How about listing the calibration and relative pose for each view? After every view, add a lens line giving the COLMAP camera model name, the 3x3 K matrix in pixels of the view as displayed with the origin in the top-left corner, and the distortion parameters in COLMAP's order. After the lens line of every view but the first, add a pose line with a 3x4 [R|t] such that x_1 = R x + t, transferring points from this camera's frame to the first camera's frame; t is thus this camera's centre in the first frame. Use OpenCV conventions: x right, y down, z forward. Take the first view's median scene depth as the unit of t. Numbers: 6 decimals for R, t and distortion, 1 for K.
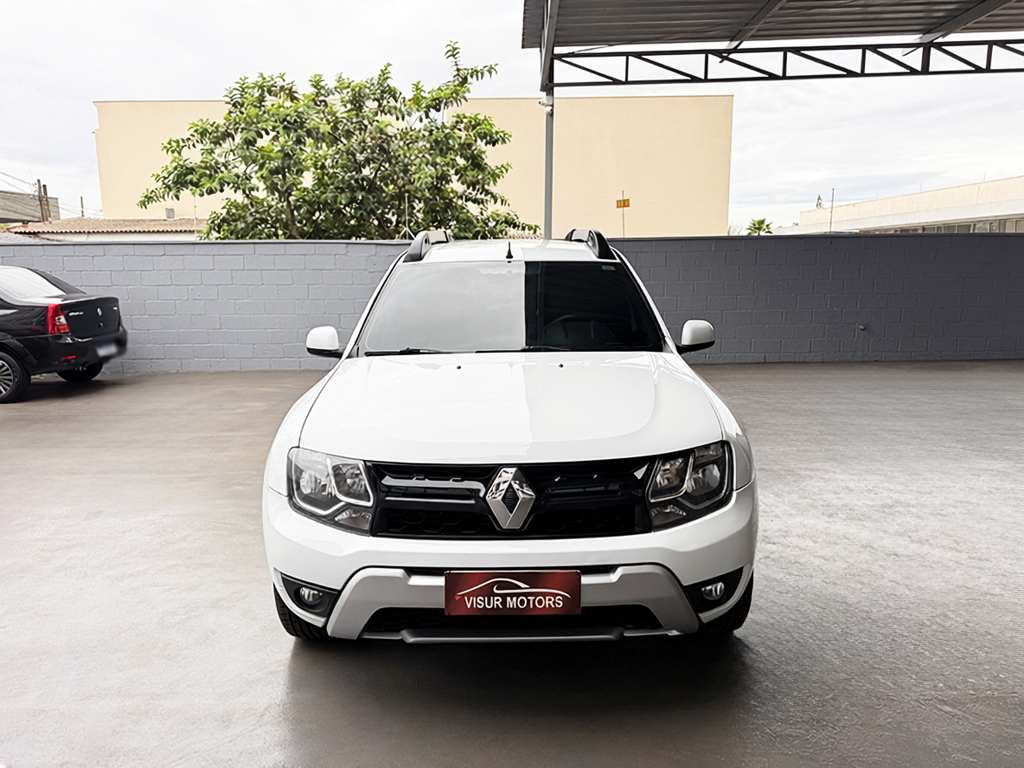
lens RADIAL K [[753.6, 0, 515.7], [0, 753.6, 389.4], [0, 0, 1]] dist [0.020212, -0.004682]
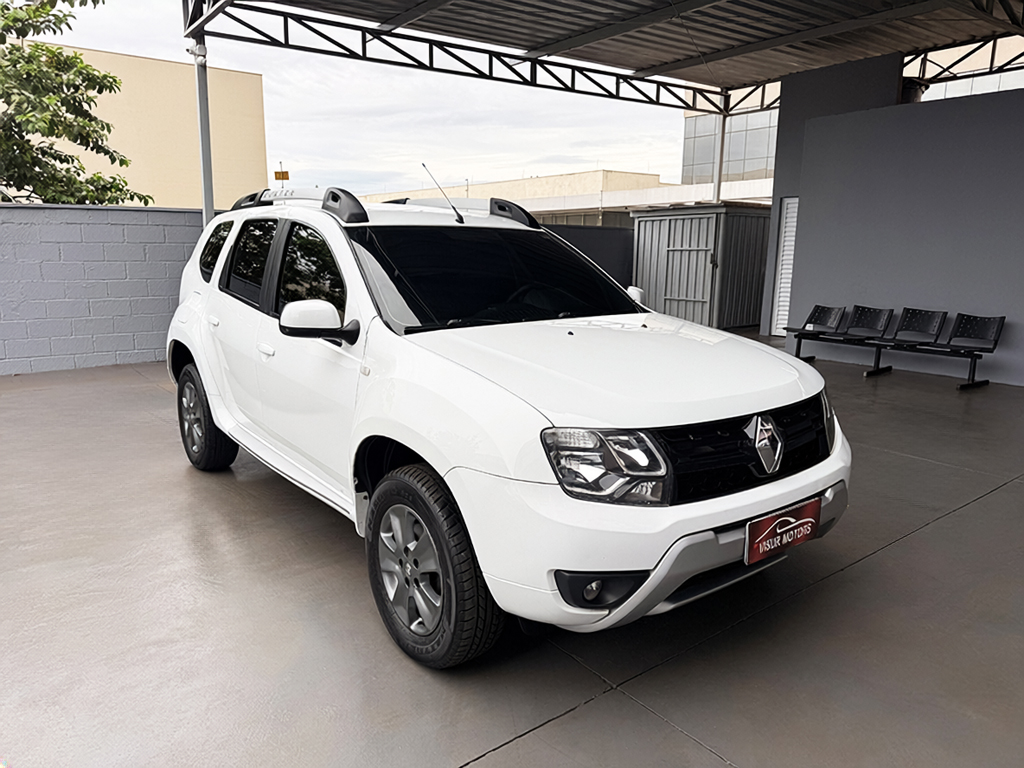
lens RADIAL K [[753.6, 0, 508.8], [0, 753.6, 385.5], [0, 0, 1]] dist [0.020212, -0.004682]
pose [[0.784449, -0.096340, 0.612665, -0.257249], [0.090177, 0.995081, 0.041013, -0.002844], [-0.613602, 0.023076, 0.789278, 0.108168]]
